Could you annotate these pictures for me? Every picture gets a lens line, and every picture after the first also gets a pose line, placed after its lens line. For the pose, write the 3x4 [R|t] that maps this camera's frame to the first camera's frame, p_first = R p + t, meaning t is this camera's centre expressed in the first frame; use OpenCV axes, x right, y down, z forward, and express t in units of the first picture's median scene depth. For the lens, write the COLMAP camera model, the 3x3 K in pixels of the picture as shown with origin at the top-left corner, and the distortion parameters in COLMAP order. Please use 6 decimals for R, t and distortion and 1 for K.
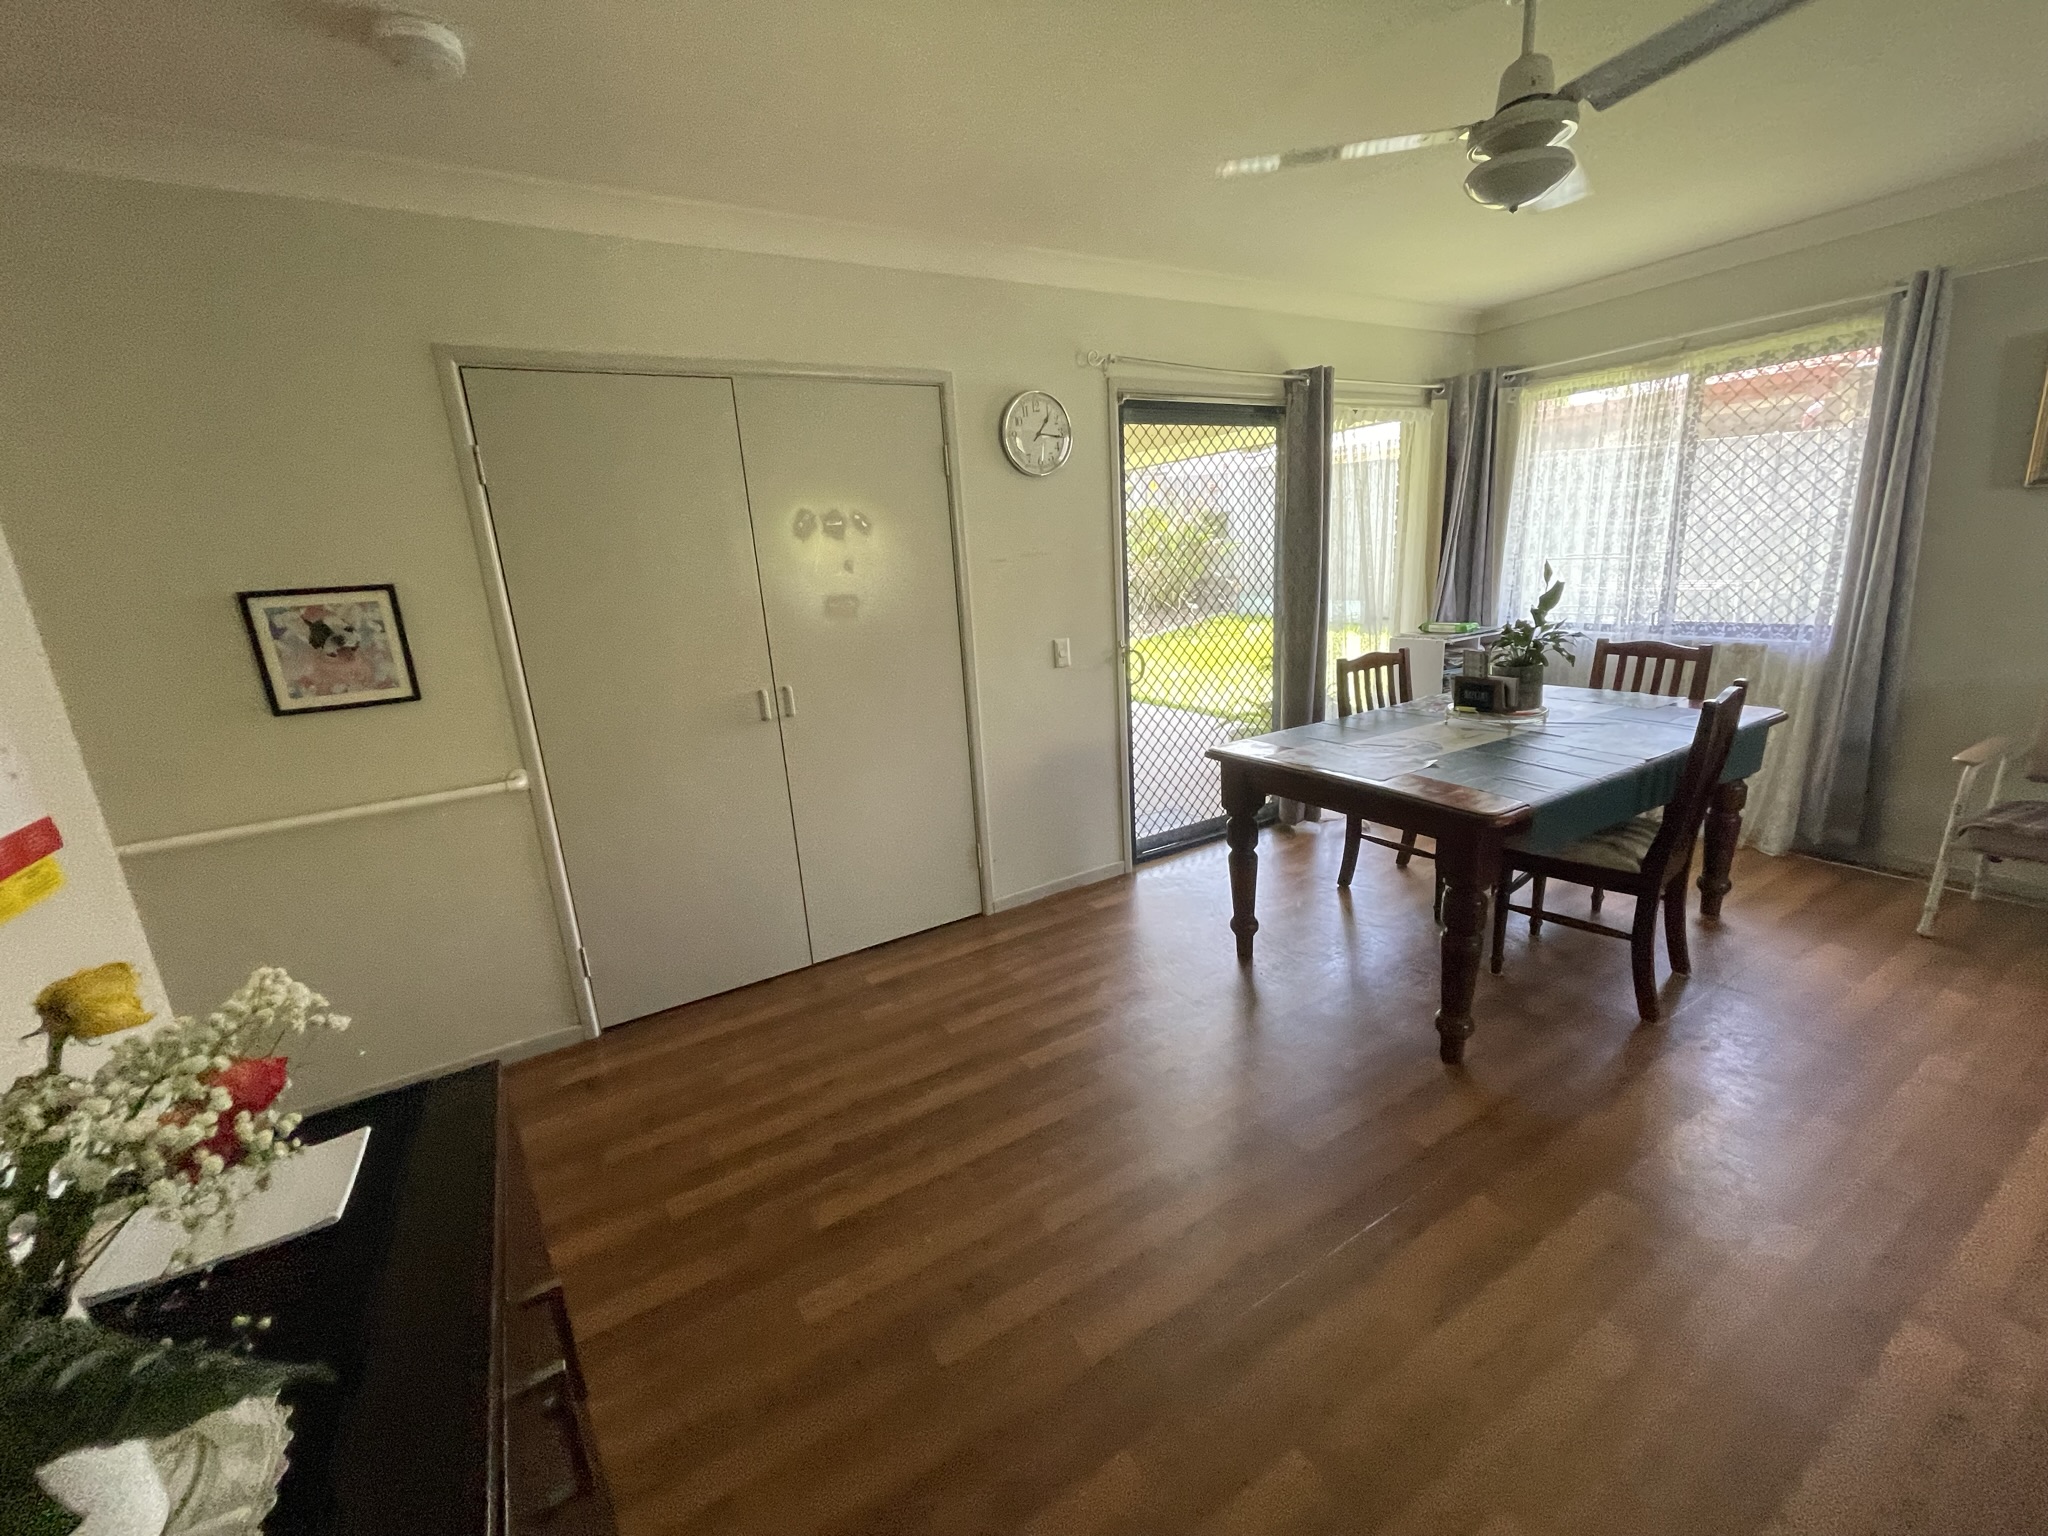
lens RADIAL K [[831.4, 0, 1024.0], [0, 831.4, 768.0], [0, 0, 1]] dist [0.000139, 0.000037]
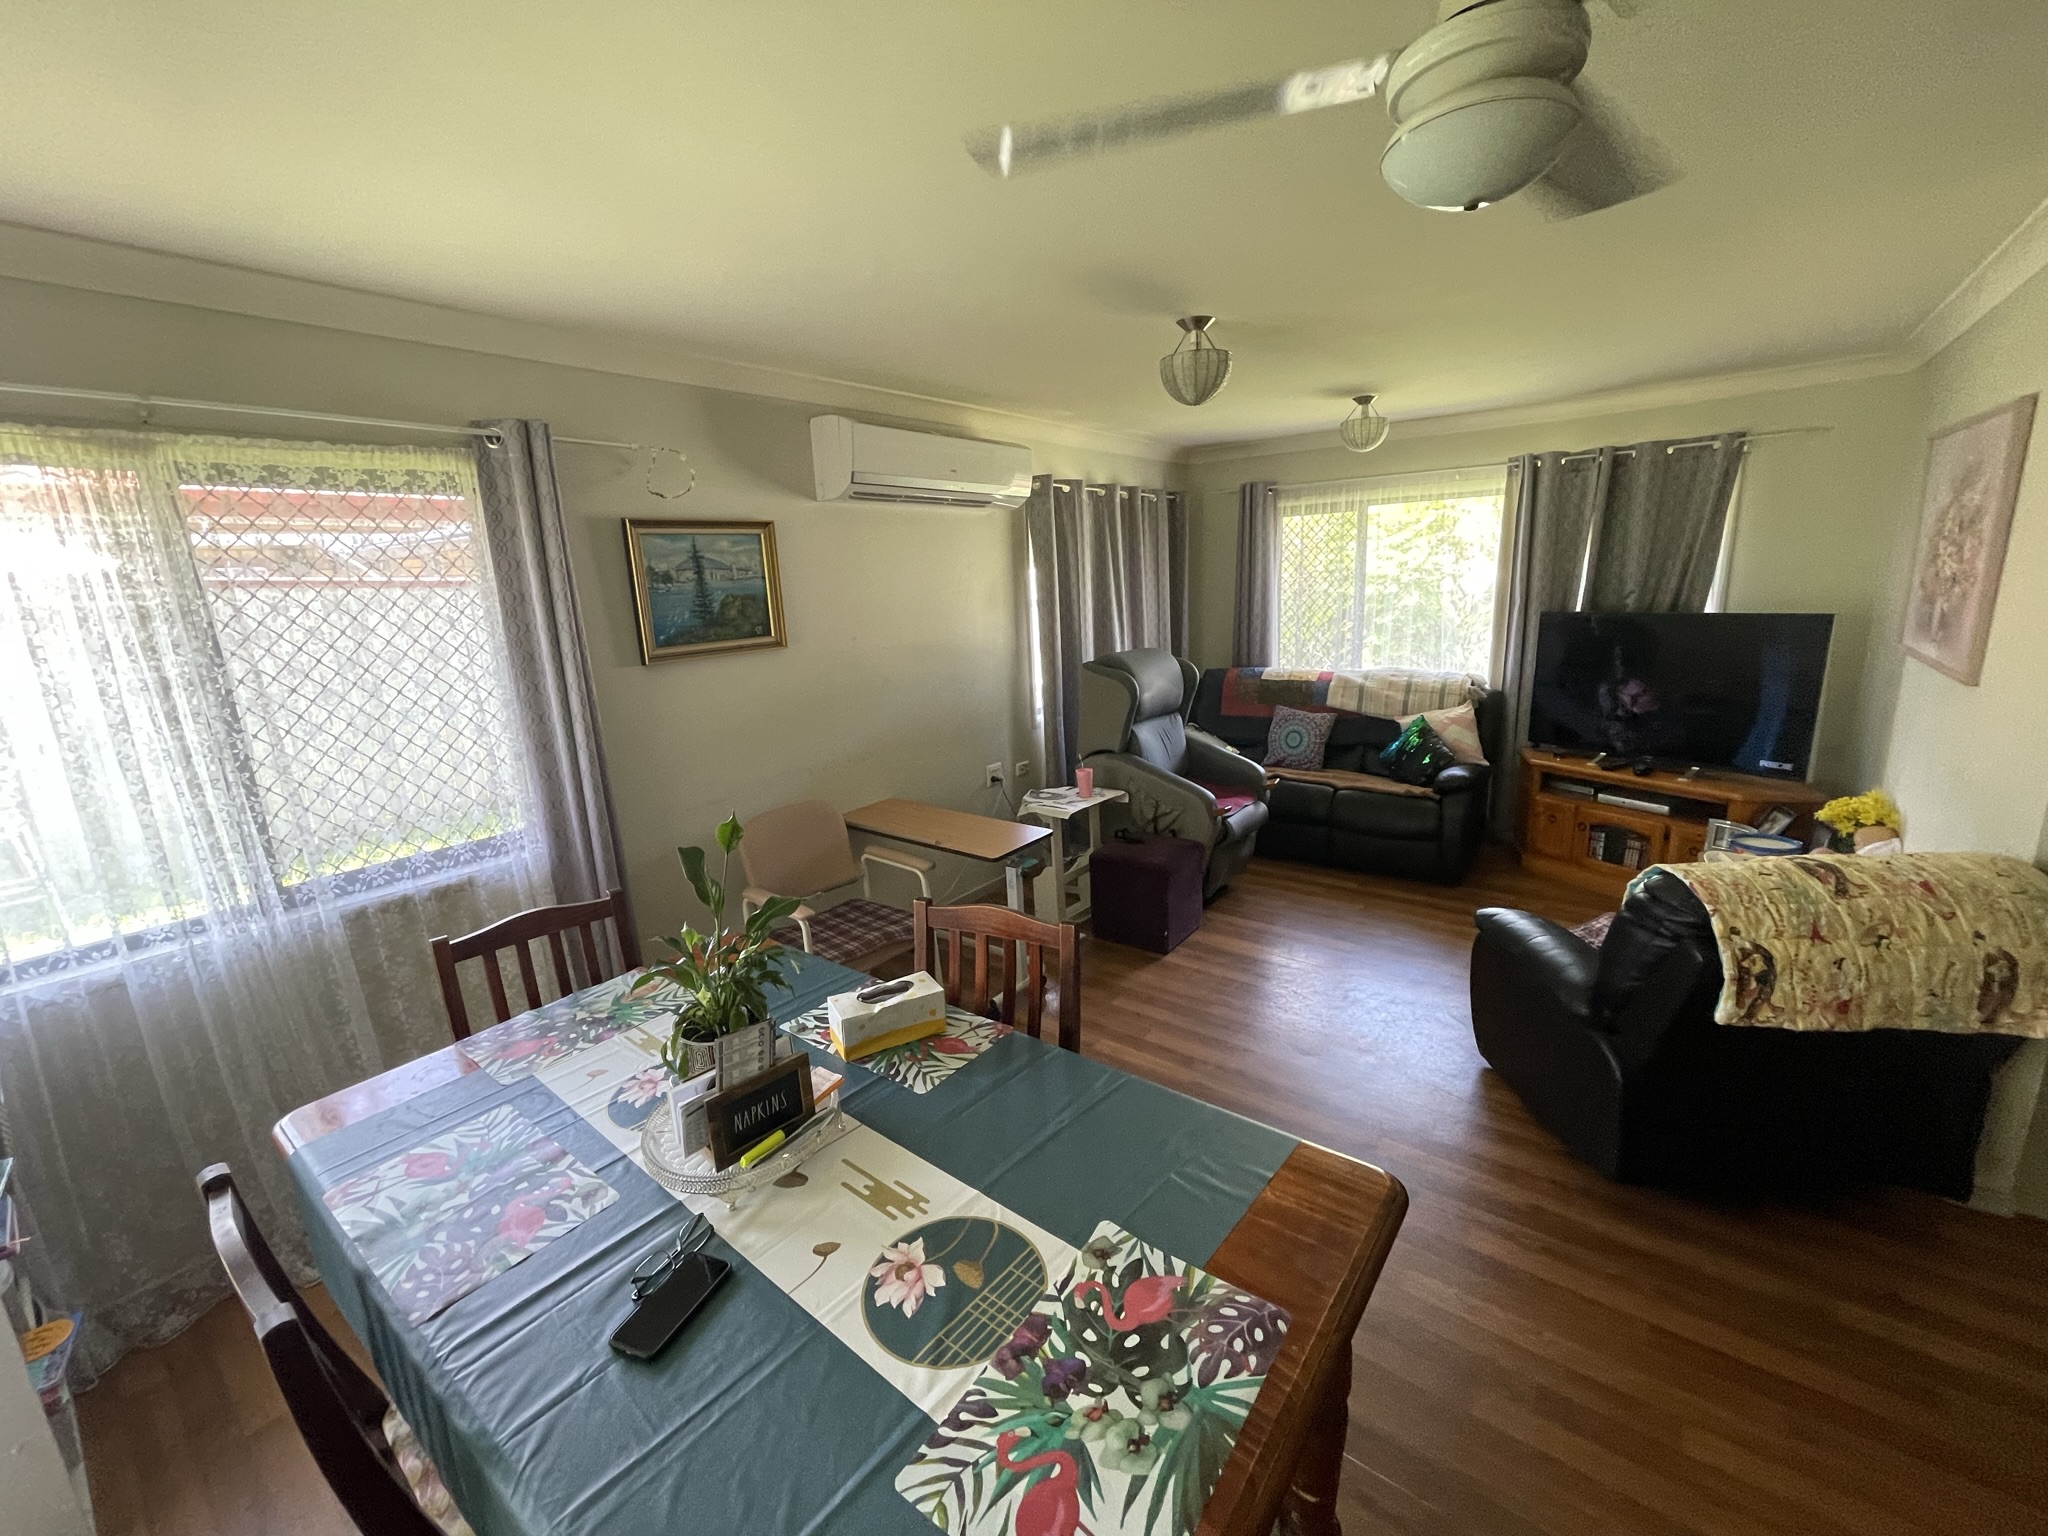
lens RADIAL K [[831.4, 0, 1024.0], [0, 831.4, 768.0], [0, 0, 1]] dist [0.000139, 0.000037]
pose [[-0.355426, -0.128157, 0.925877, 0.074547], [0.291314, 0.926031, 0.240008, -0.284838], [-0.888149, 0.355025, -0.291802, 0.796650]]
